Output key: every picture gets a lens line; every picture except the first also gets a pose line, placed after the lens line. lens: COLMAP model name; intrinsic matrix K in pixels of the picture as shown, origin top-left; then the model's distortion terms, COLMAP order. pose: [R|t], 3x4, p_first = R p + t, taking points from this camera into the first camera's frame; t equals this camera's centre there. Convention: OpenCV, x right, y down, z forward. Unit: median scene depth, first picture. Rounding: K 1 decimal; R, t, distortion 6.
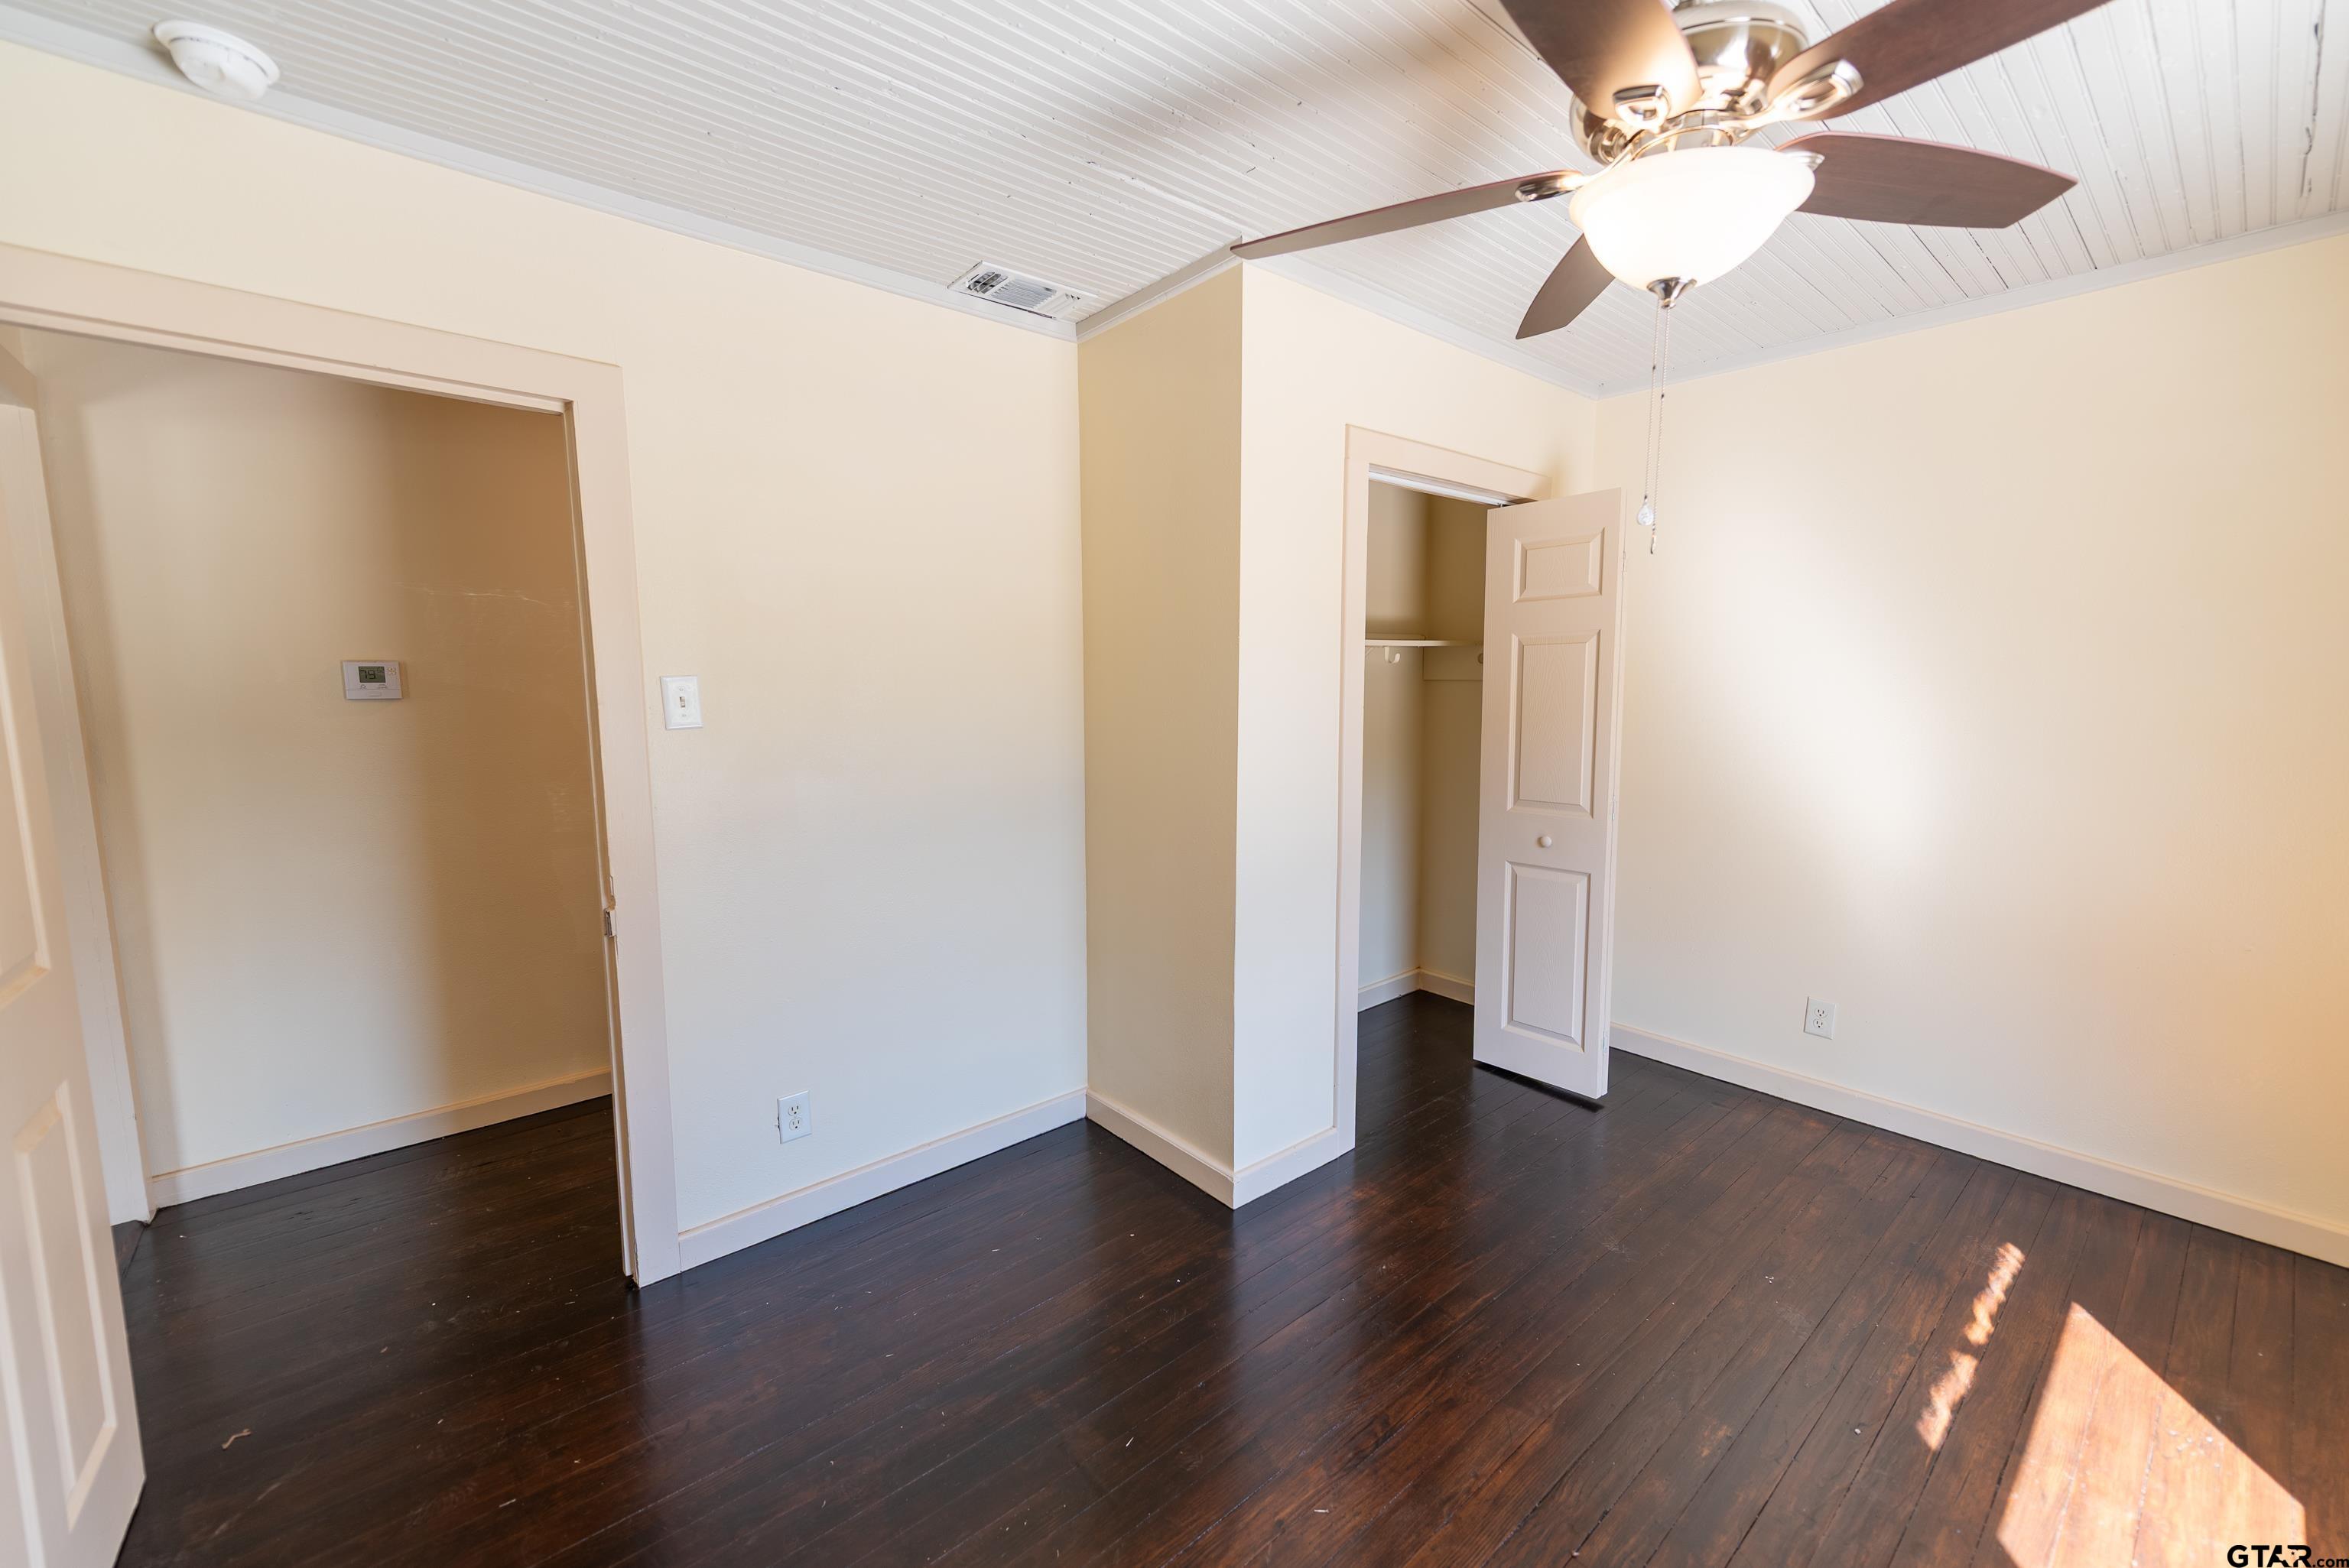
lens RADIAL K [[911.4, 0, 1174.5], [0, 911.4, 784.0], [0, 0, 1]] dist [-0.000051, 0.000015]
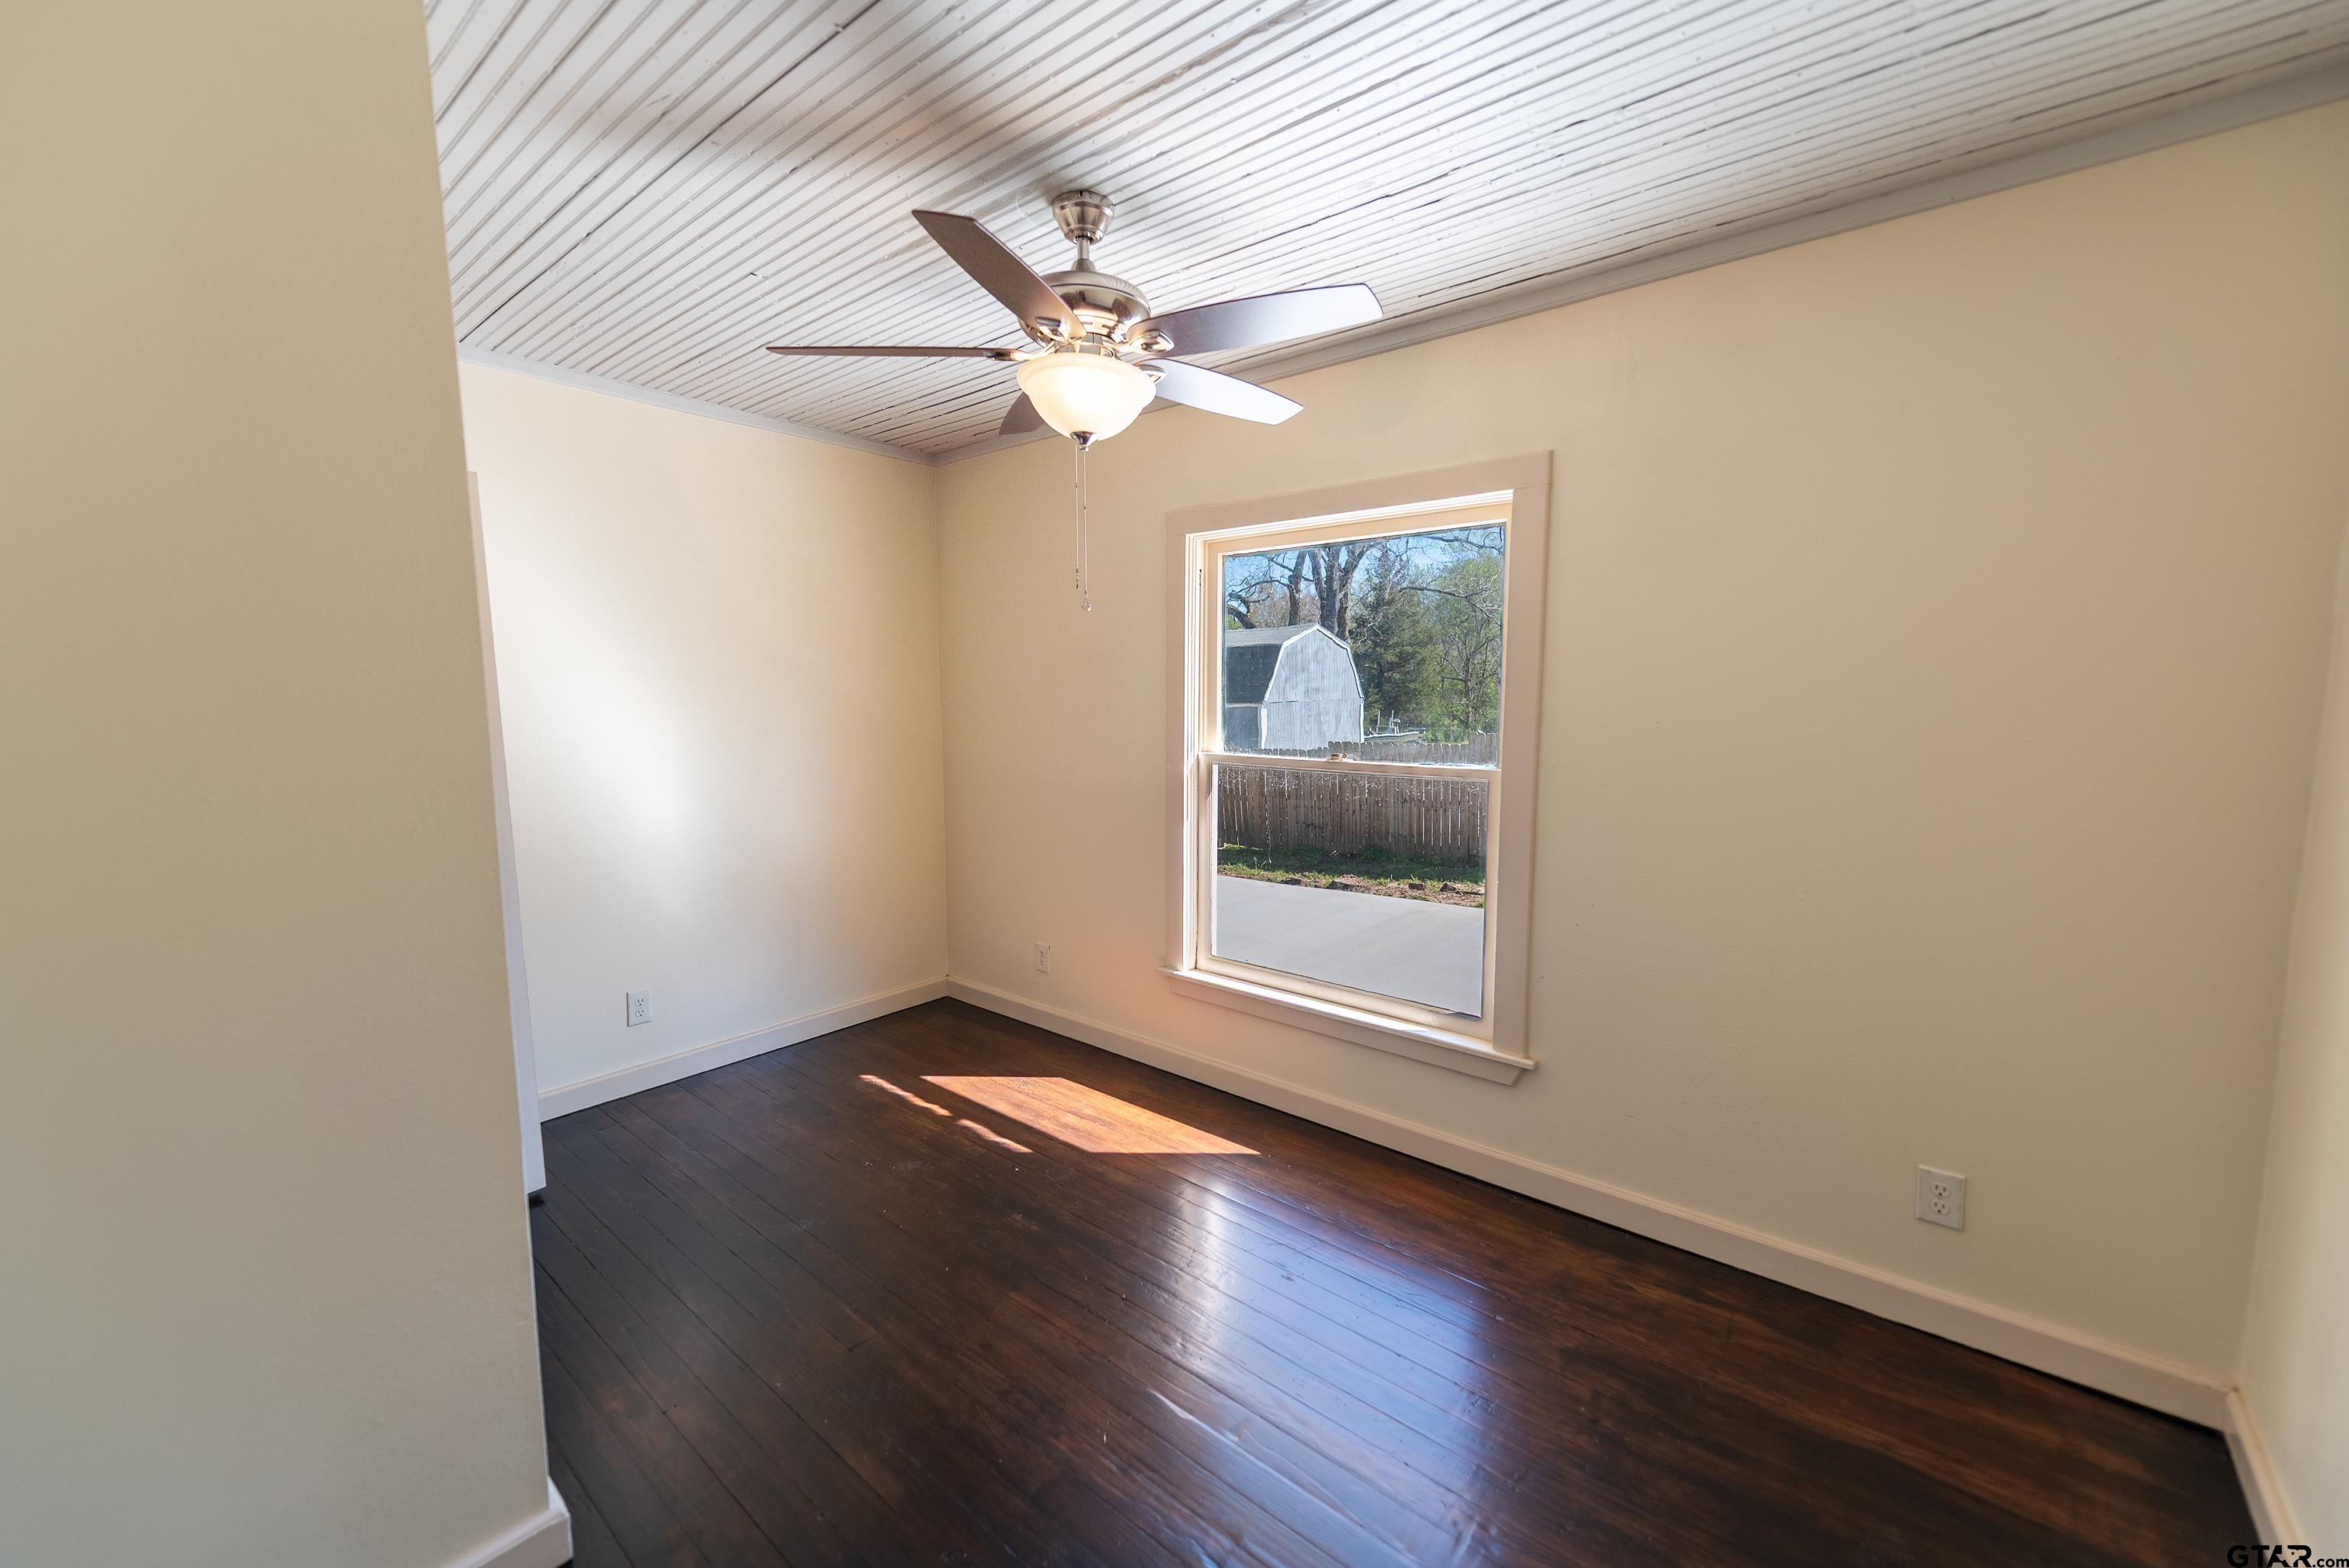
lens RADIAL K [[931.7, 0, 1170.7], [0, 931.7, 785.8], [0, 0, 1]] dist [0.013641, -0.000168]
pose [[-0.179662, -0.093218, 0.979302, -0.760470], [0.115079, 0.986673, 0.115032, -0.095546], [-0.976974, 0.133364, -0.166541, 0.849444]]
